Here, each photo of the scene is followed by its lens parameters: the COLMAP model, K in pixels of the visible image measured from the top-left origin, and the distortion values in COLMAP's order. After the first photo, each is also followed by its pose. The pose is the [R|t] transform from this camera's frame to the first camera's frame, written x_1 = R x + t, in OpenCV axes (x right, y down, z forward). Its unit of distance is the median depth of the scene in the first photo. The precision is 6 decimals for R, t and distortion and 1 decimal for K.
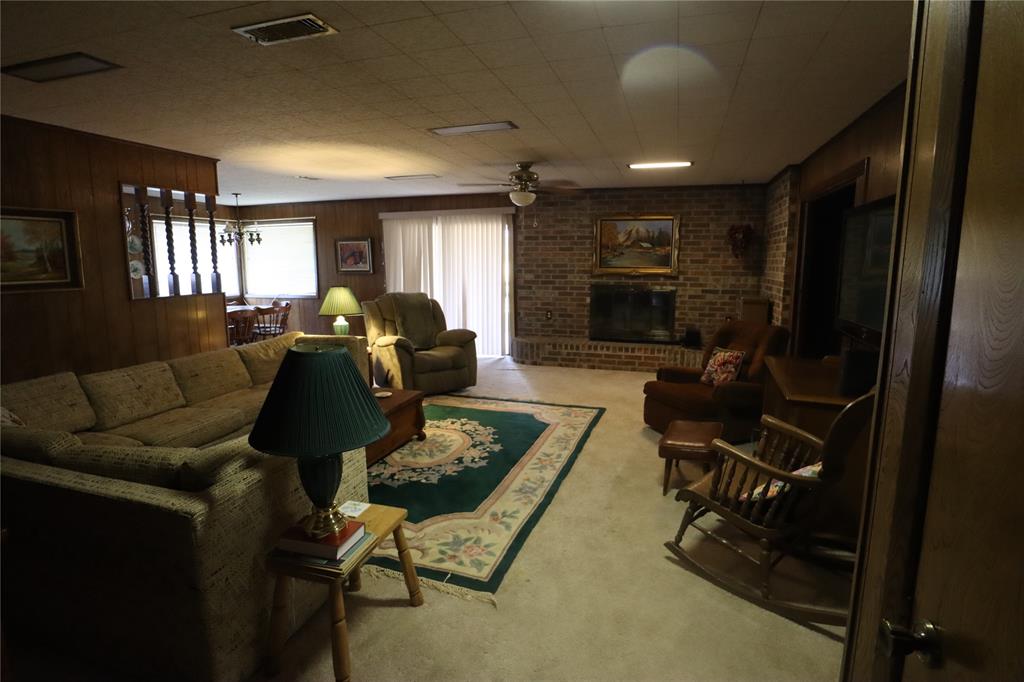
lens RADIAL K [[522.8, 0, 516.1], [0, 522.8, 342.3], [0, 0, 1]] dist [-0.035626, 0.006957]
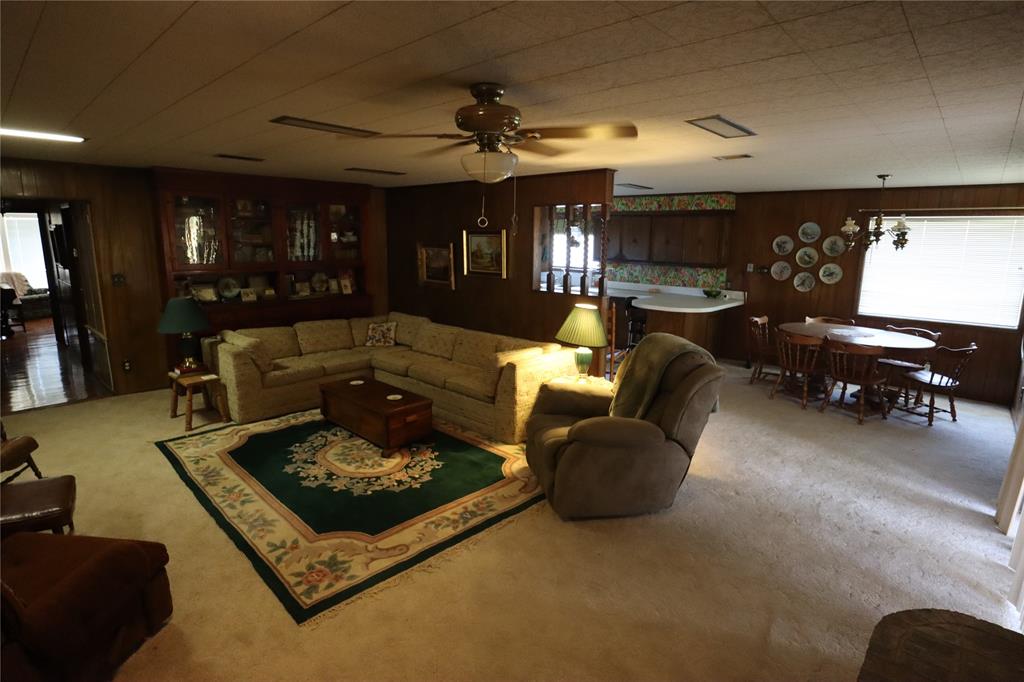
lens RADIAL K [[522.8, 0, 512.5], [0, 522.8, 341.8], [0, 0, 1]] dist [-0.035626, 0.006957]
pose [[-0.439835, 0.171769, -0.881499, 0.562094], [-0.151408, 0.953307, 0.261309, -0.324195], [0.885223, 0.248399, -0.393291, 1.610987]]
